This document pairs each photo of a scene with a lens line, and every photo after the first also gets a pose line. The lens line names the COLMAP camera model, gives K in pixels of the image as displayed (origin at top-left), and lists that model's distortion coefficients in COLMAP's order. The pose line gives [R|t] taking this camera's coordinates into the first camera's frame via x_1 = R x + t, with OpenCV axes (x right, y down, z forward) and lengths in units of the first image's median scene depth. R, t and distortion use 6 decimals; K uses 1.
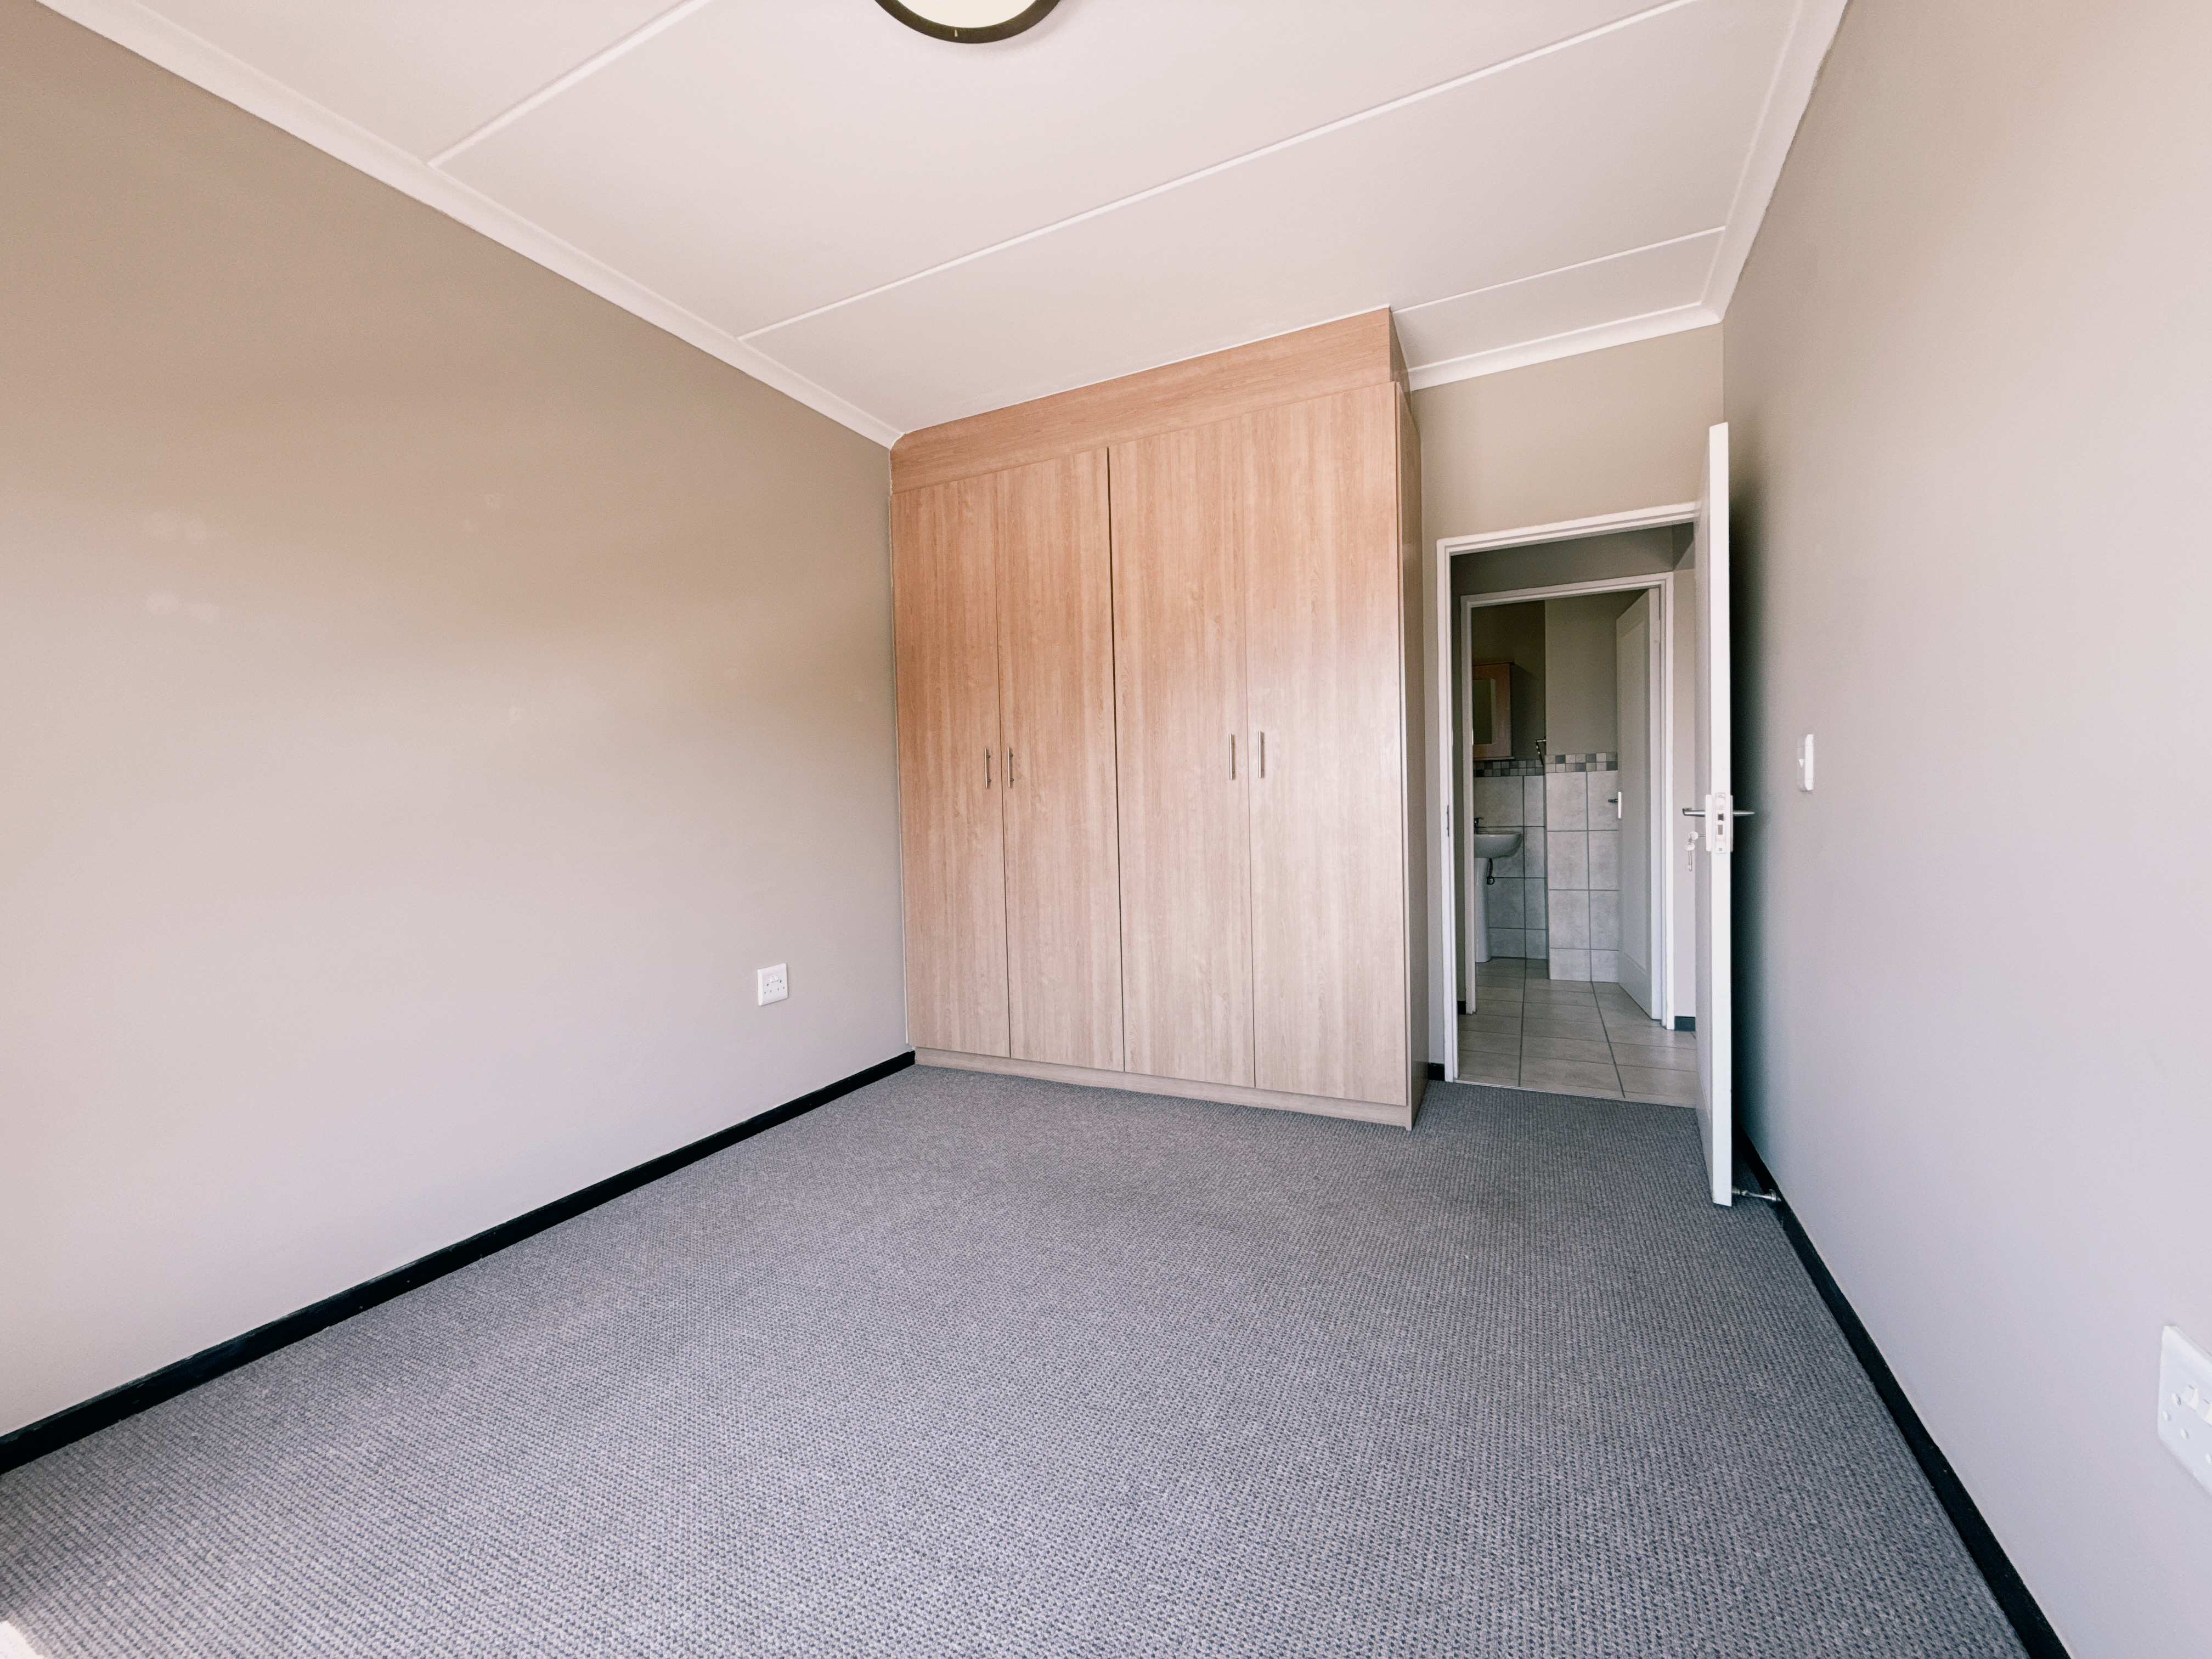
lens RADIAL K [[877.5, 0, 1101.9], [0, 877.5, 827.9], [0, 0, 1]] dist [0.000573, -0.000106]
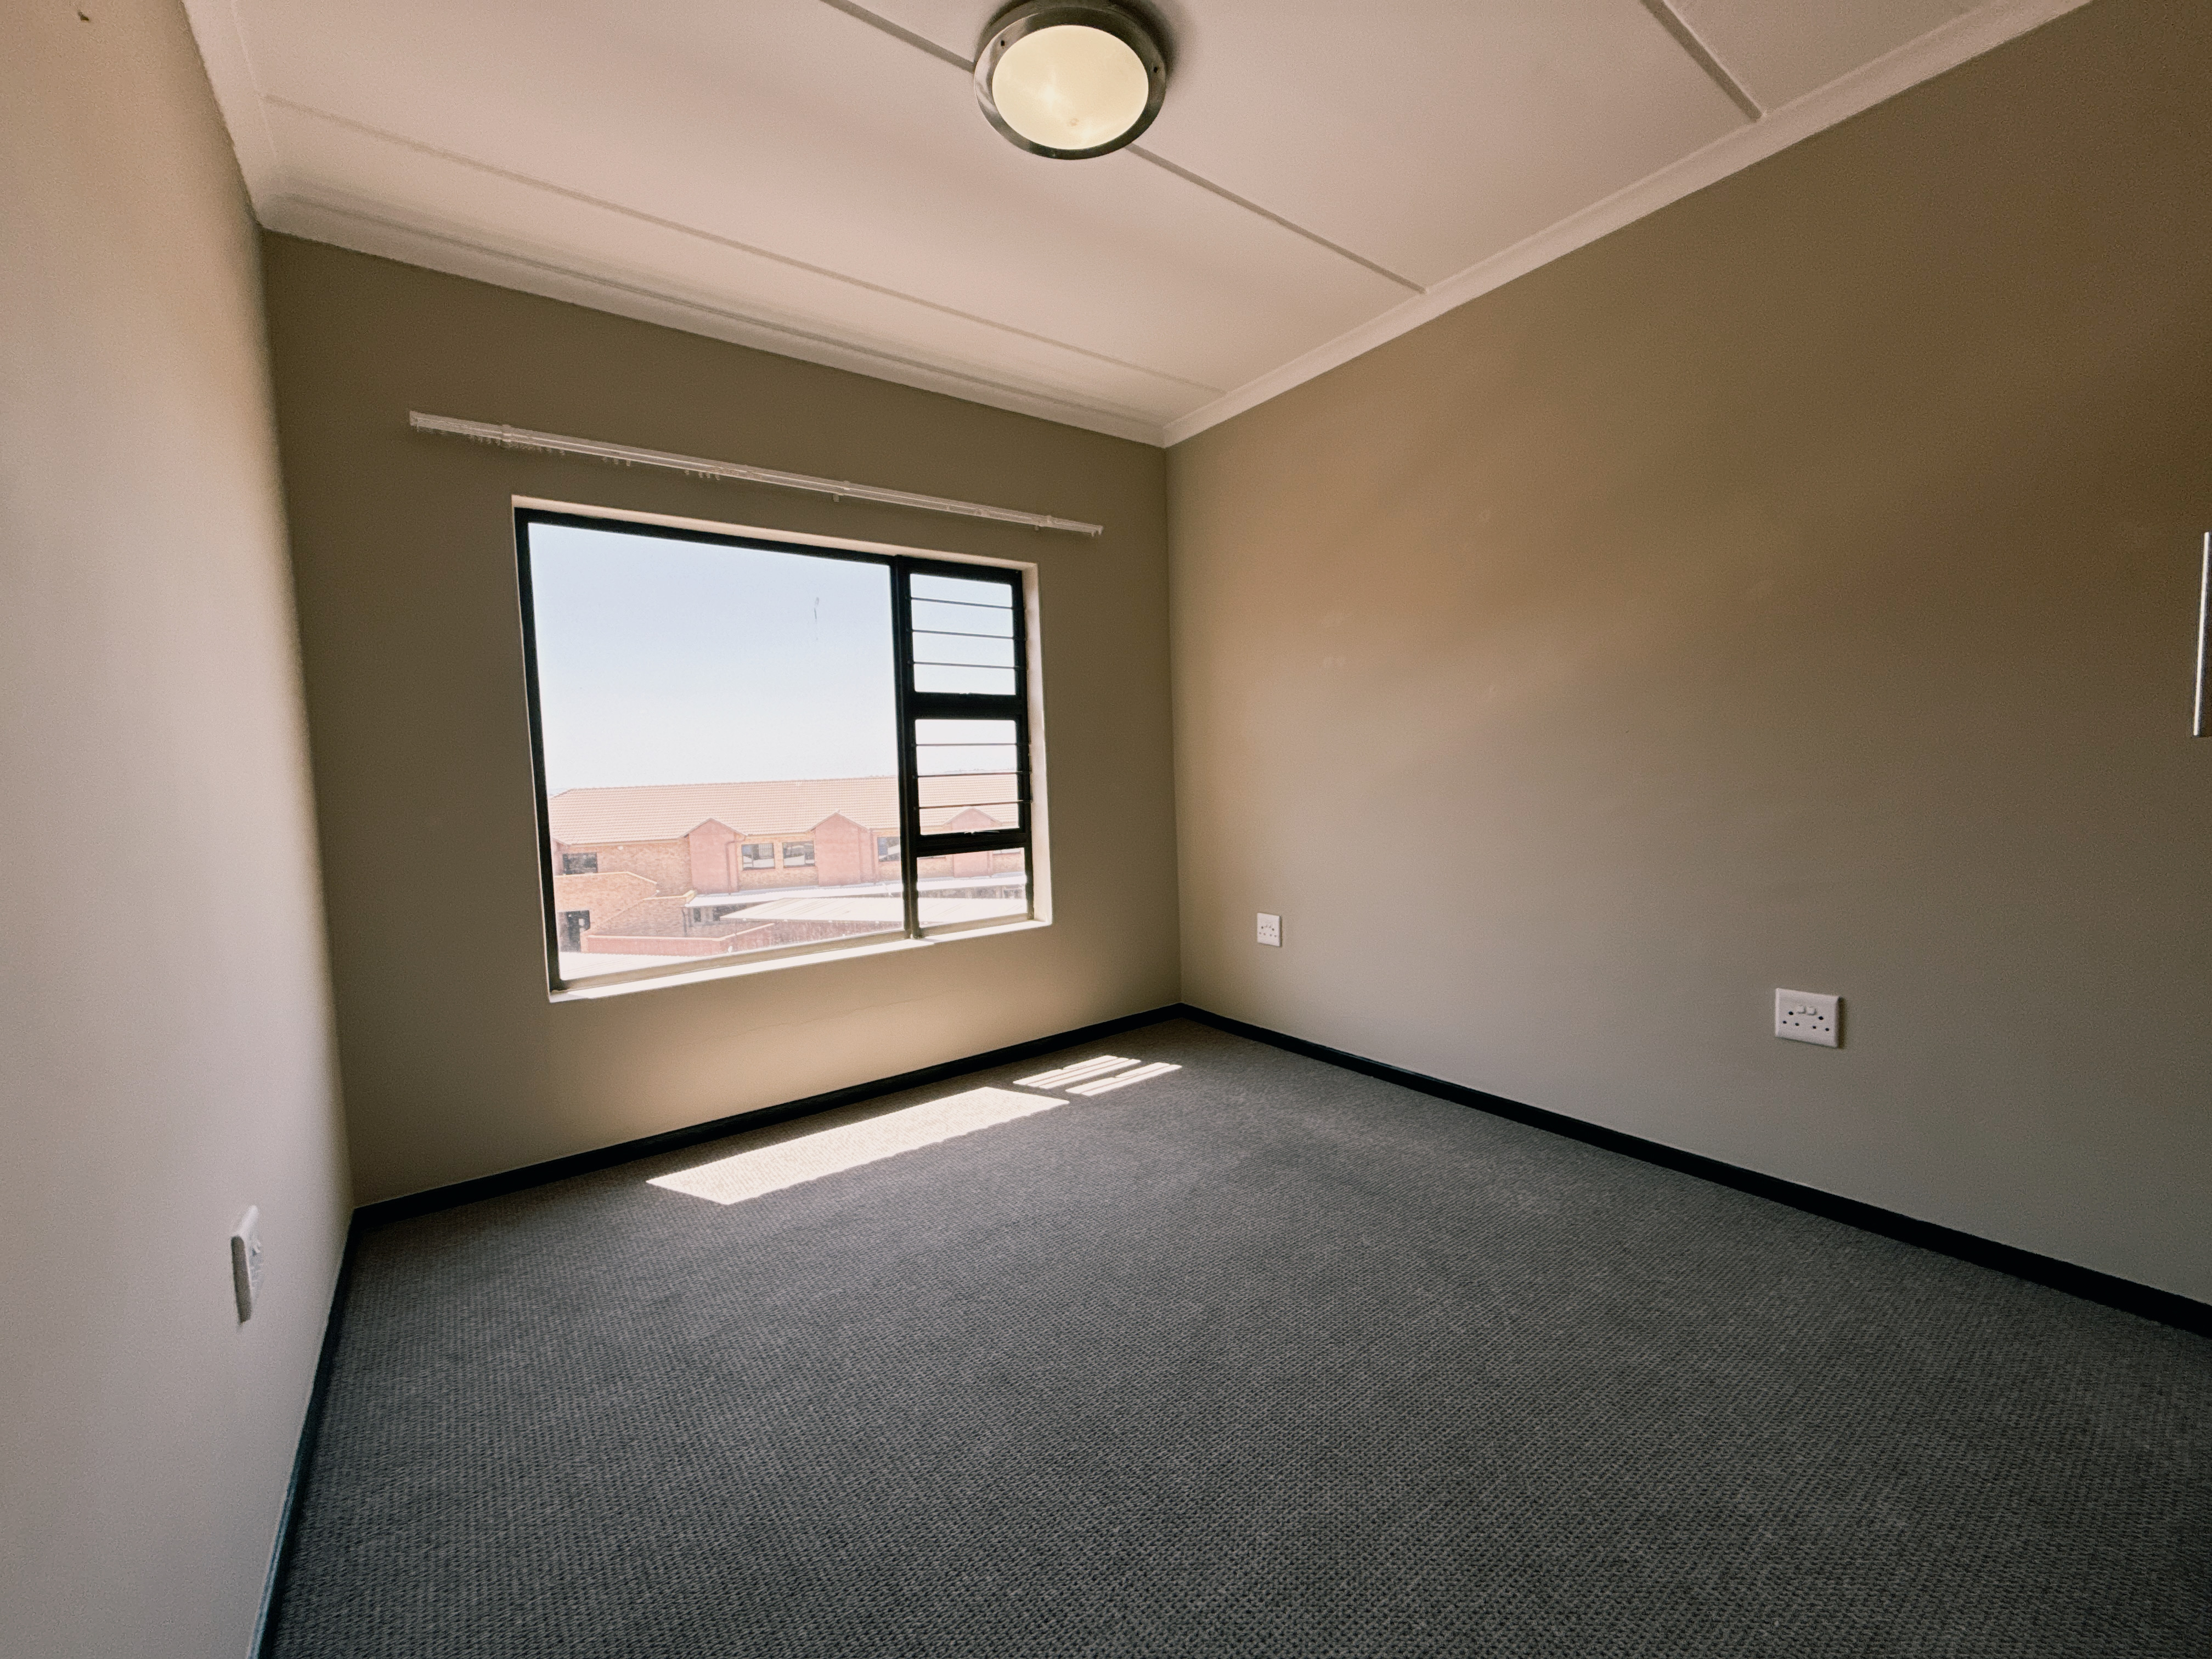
lens RADIAL K [[877.3, 0, 1081.8], [0, 877.3, 820.5], [0, 0, 1]] dist [-0.052228, -0.000065]
pose [[-0.470256, 0.102667, -0.876538, 0.805935], [0.020425, 0.994210, 0.105492, -0.110671], [0.882294, 0.031705, -0.469631, 1.298863]]
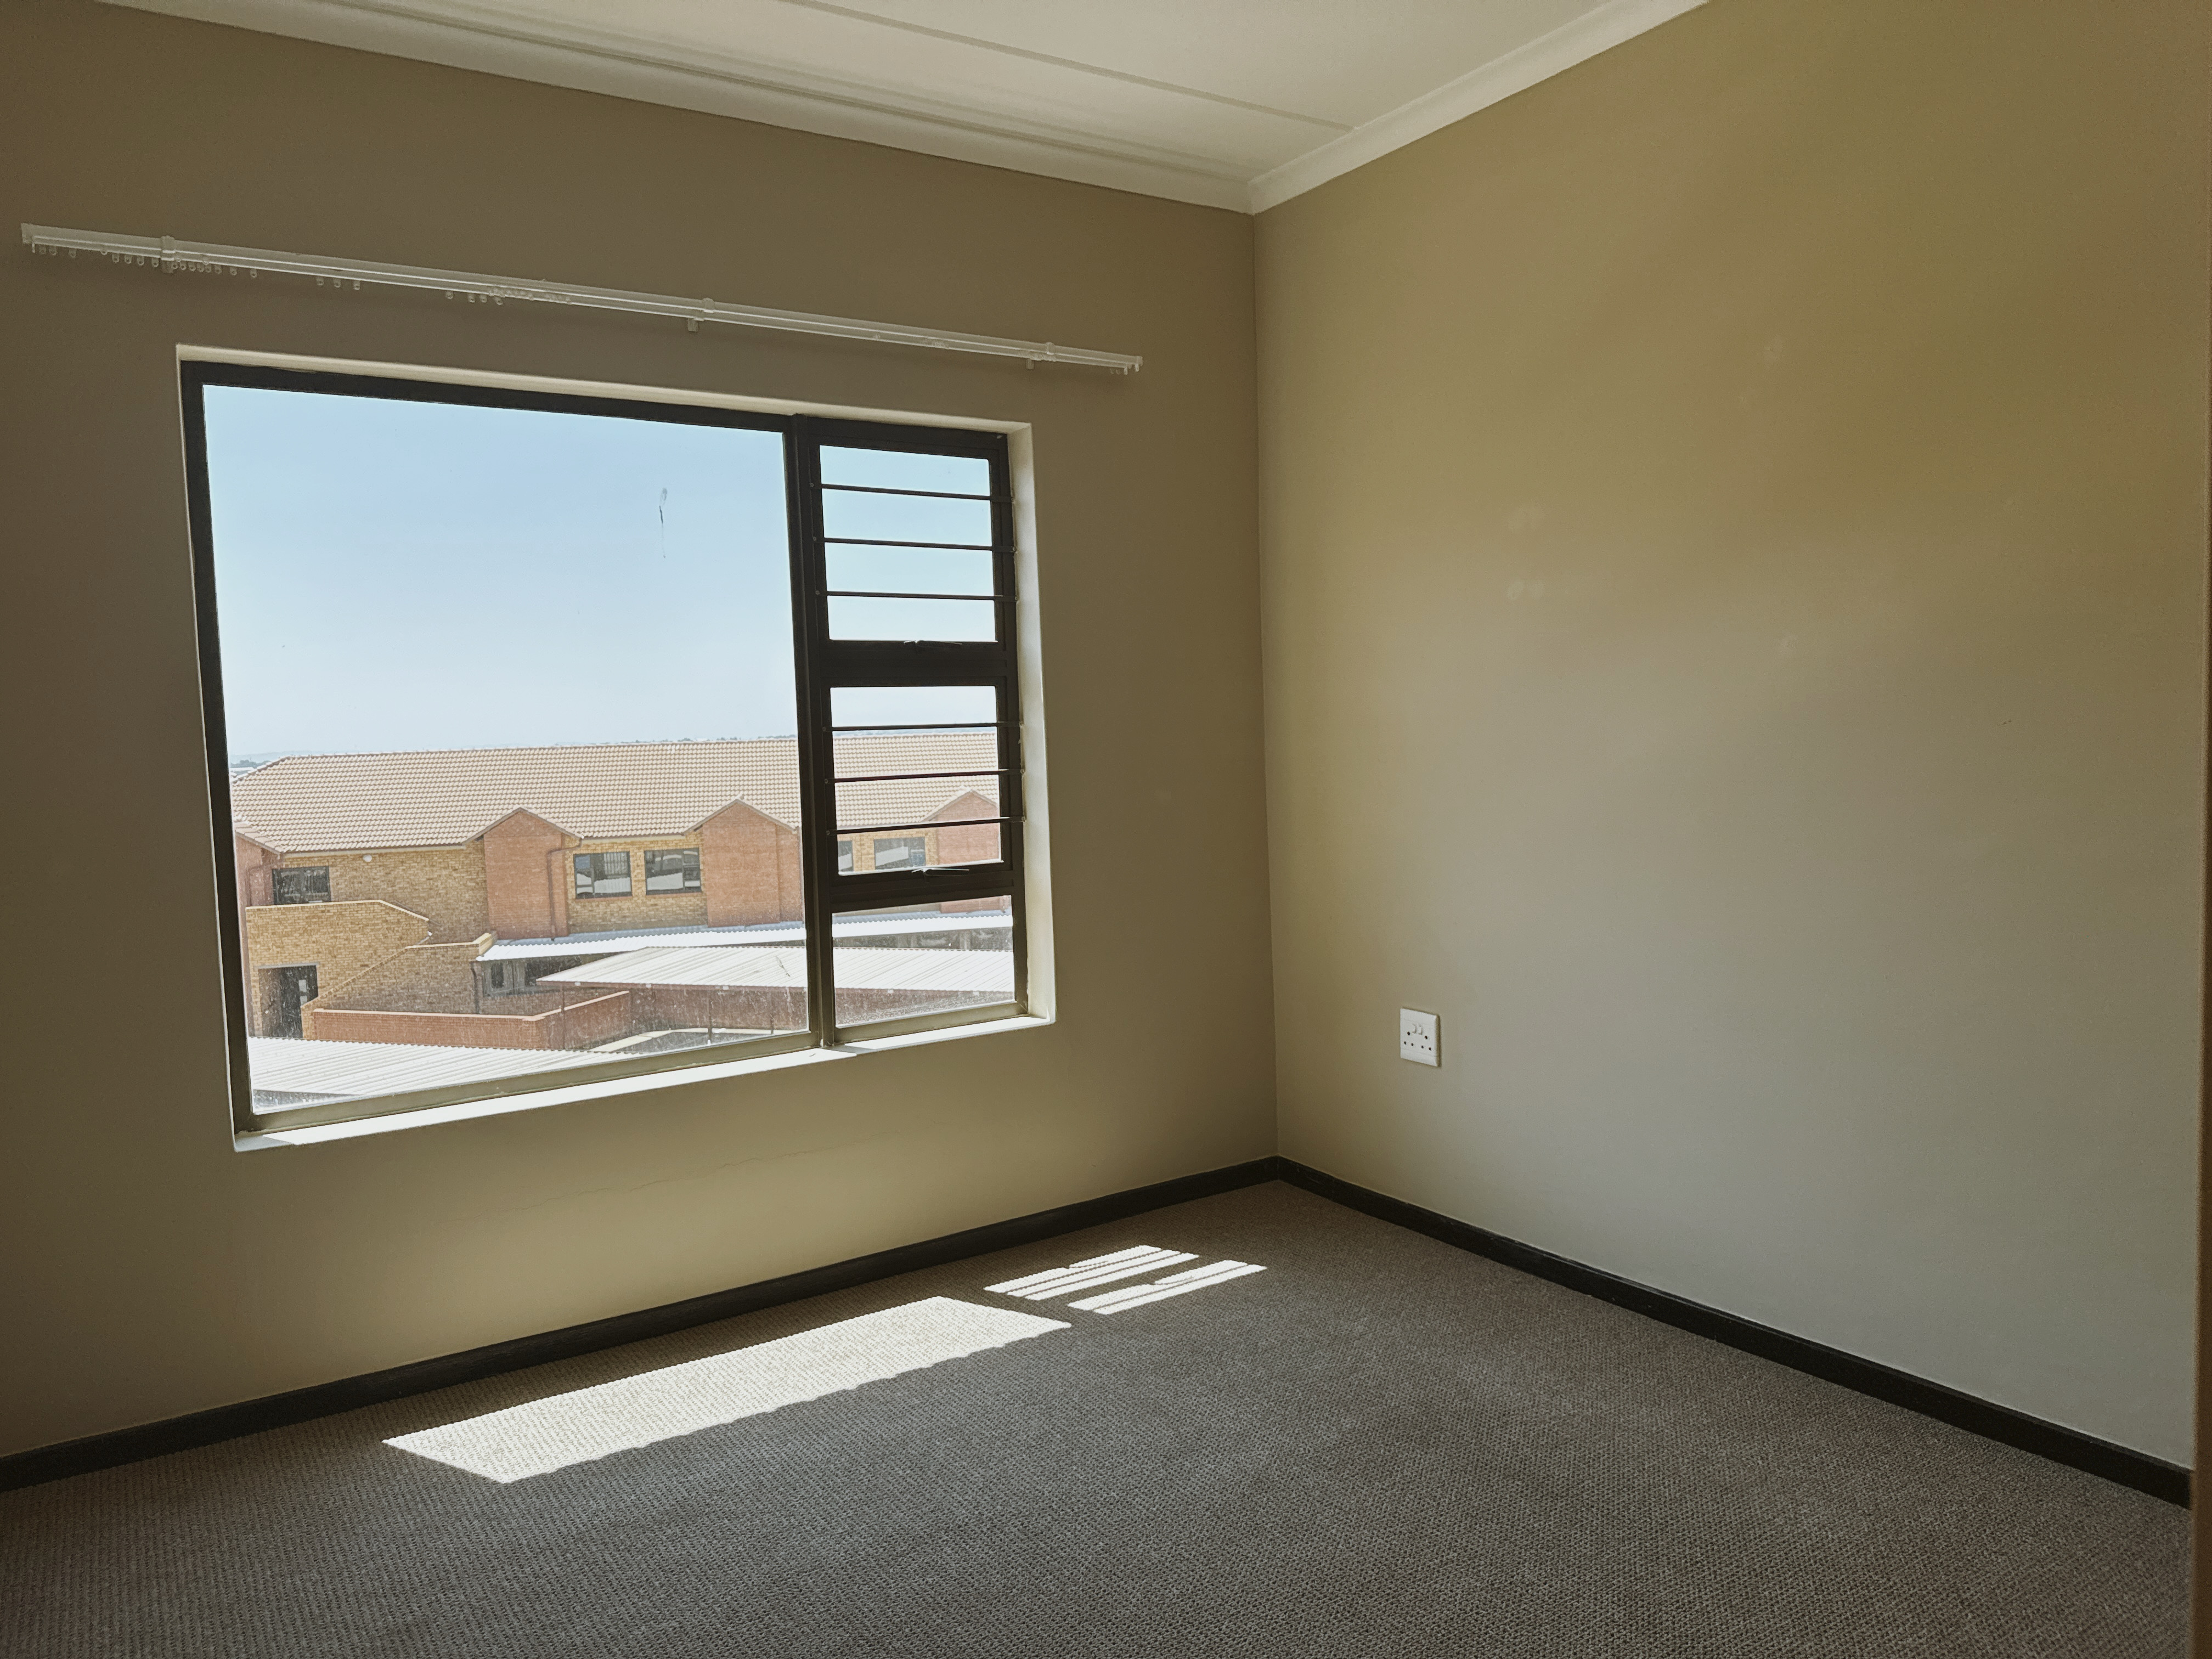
lens RADIAL K [[1525.6, 0, 1057.8], [0, 1525.6, 822.1], [0, 0, 1]] dist [0.002504, -0.089618]
pose [[-0.525630, 0.103609, -0.844380, 0.844387], [0.024024, 0.993968, 0.107009, -0.164675], [0.850374, 0.035962, -0.524948, 1.397174]]
